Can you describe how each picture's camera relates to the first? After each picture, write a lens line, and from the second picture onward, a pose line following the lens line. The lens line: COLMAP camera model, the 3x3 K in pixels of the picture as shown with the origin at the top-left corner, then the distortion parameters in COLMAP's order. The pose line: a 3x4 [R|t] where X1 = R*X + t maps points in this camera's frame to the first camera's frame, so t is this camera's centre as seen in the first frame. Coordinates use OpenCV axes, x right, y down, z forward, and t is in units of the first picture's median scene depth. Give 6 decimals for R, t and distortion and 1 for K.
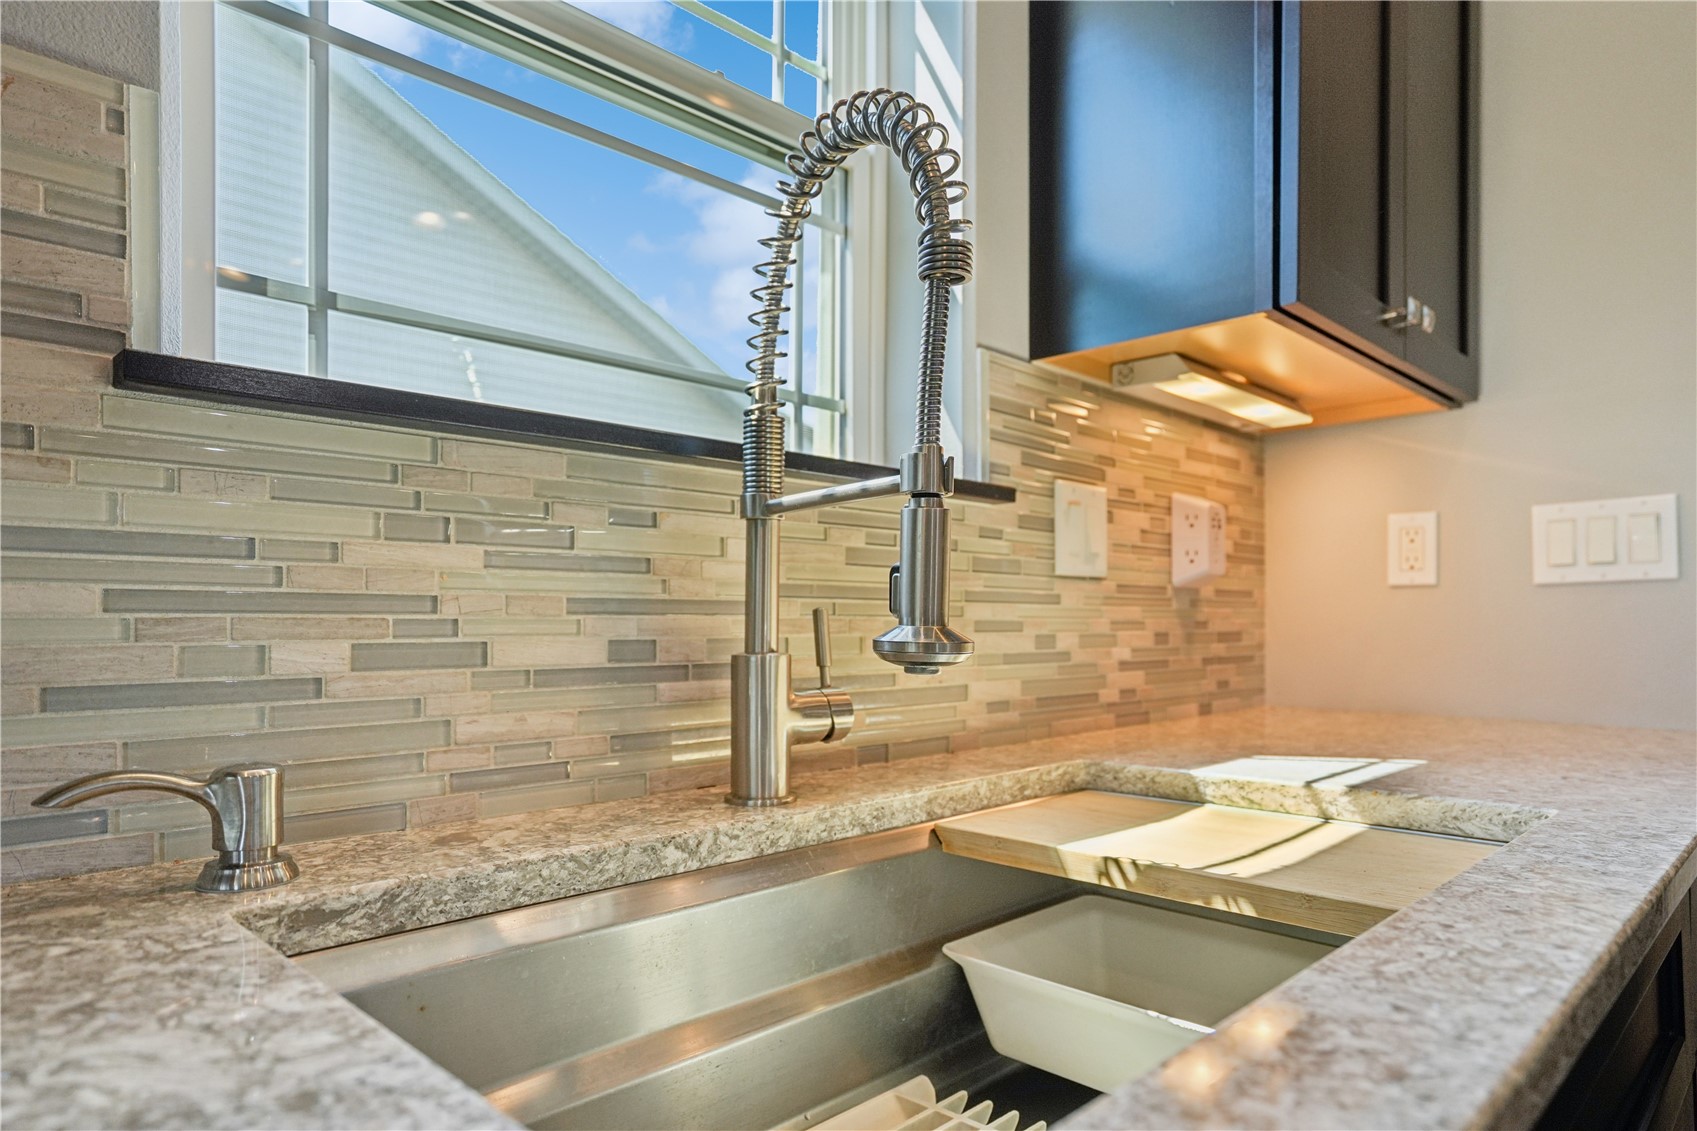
lens RADIAL K [[993.9, 0, 846.2], [0, 993.9, 638.5], [0, 0, 1]] dist [-0.006747, -0.001434]
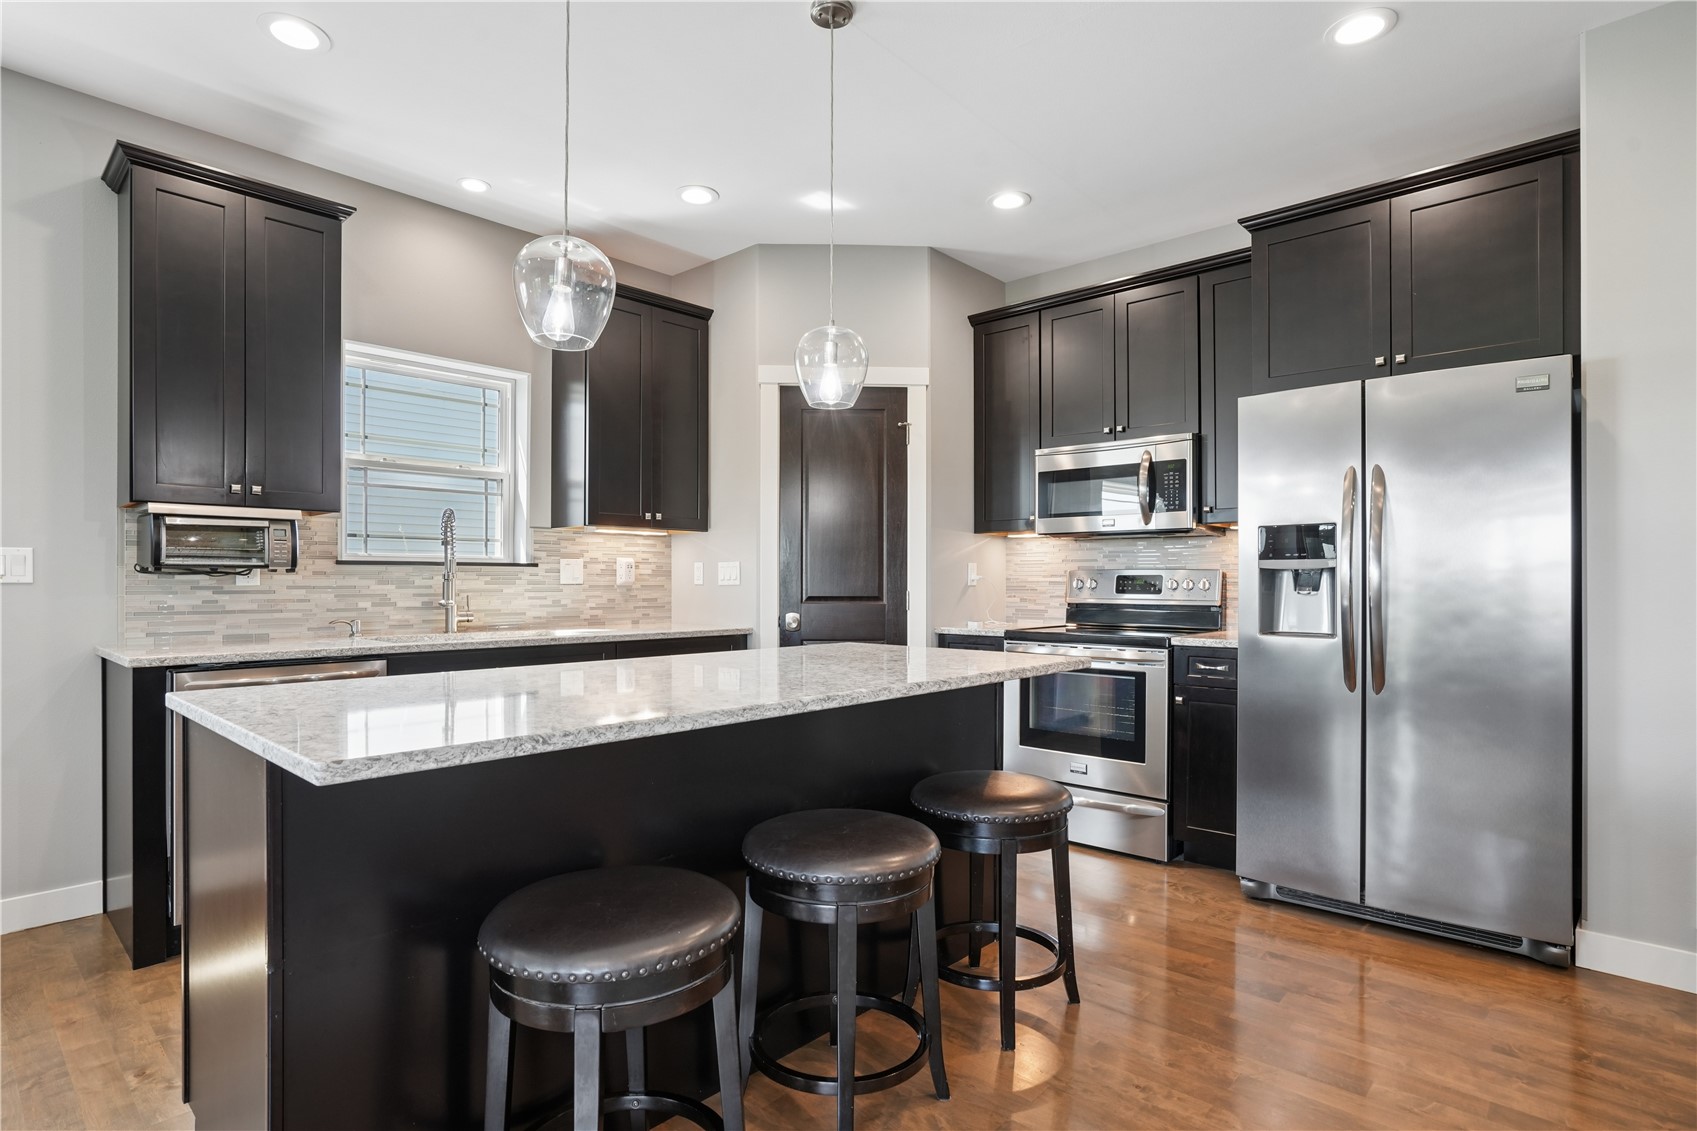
lens RADIAL K [[874.8, 0, 849.7], [0, 874.8, 577.5], [0, 0, 1]] dist [-0.019862, 0.000085]
pose [[0.999301, 0.002364, 0.037319, 1.349407], [-0.001657, 0.999819, -0.018957, -0.031367], [-0.037357, 0.018882, 0.999124, -2.683273]]
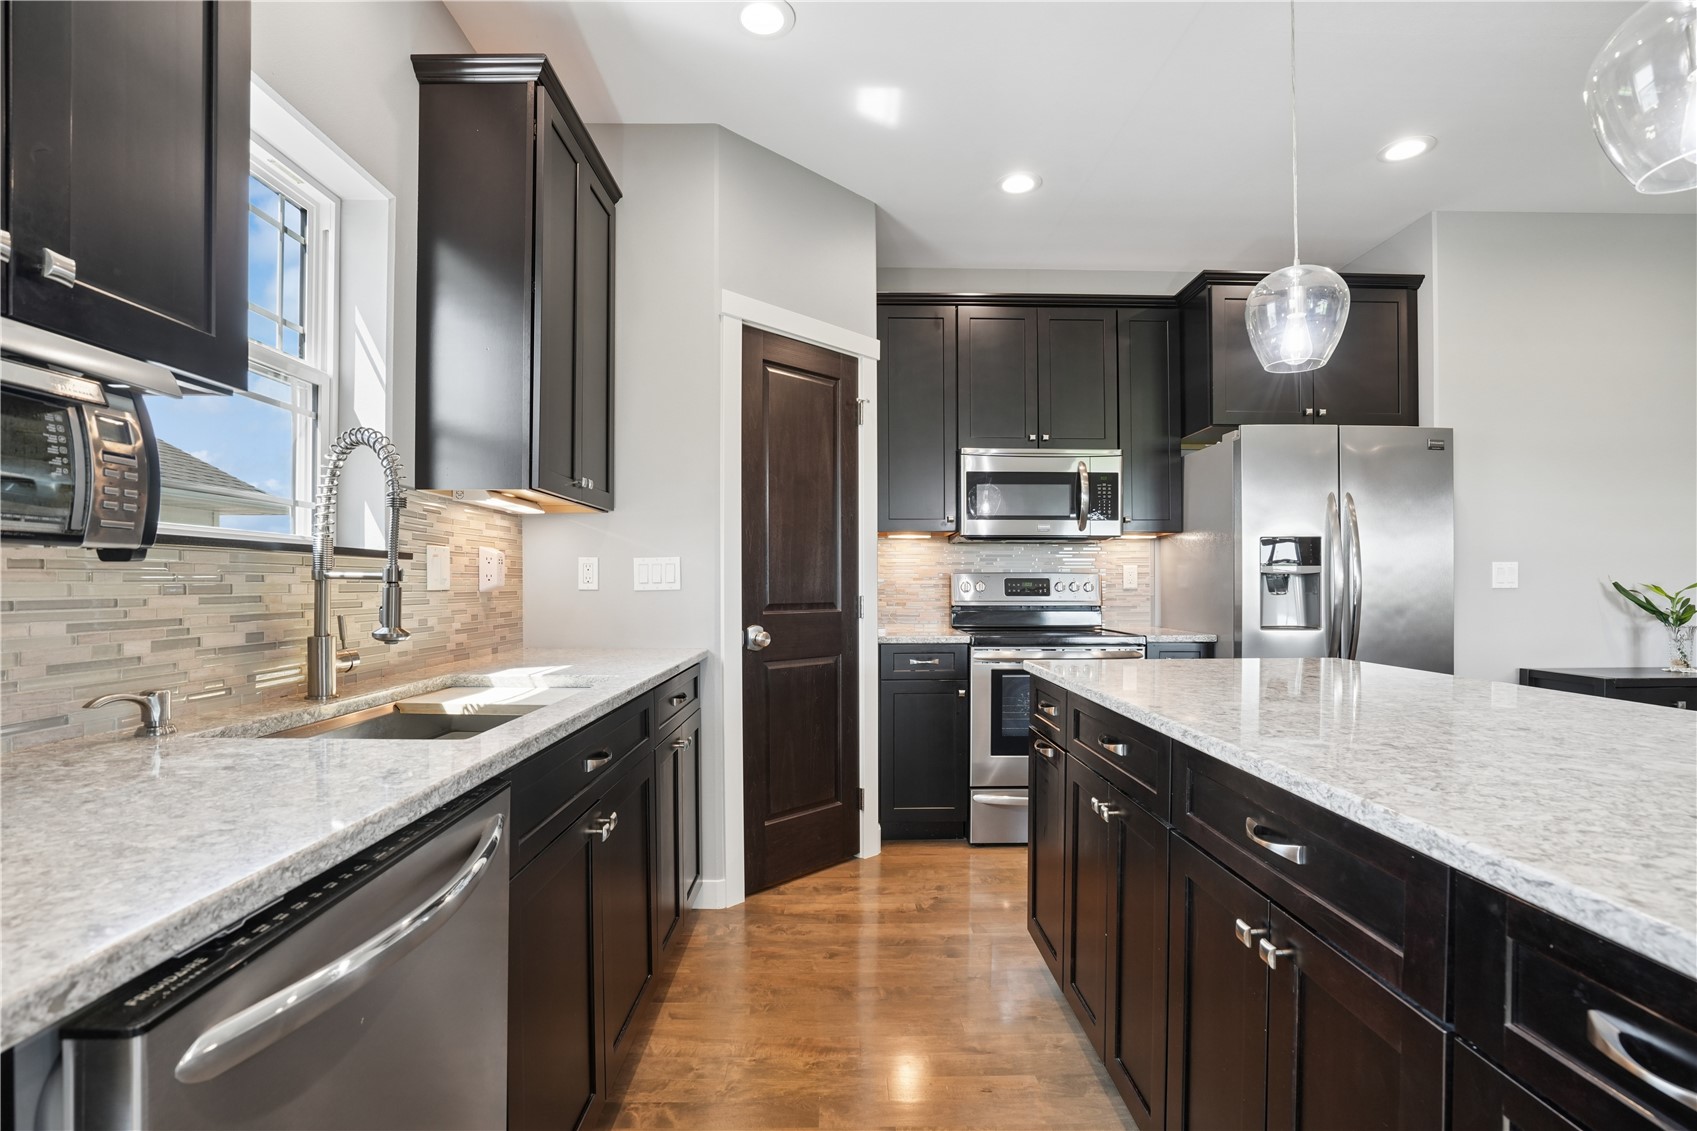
lens RADIAL K [[797.0, 0, 850.0], [0, 797.0, 580.4], [0, 0, 1]] dist [-0.014983, 0.000223]
pose [[0.693505, 0.003552, 0.720443, -0.433063], [0.010300, 0.999837, -0.014845, -0.057883], [-0.720378, 0.017715, 0.693355, -0.925949]]
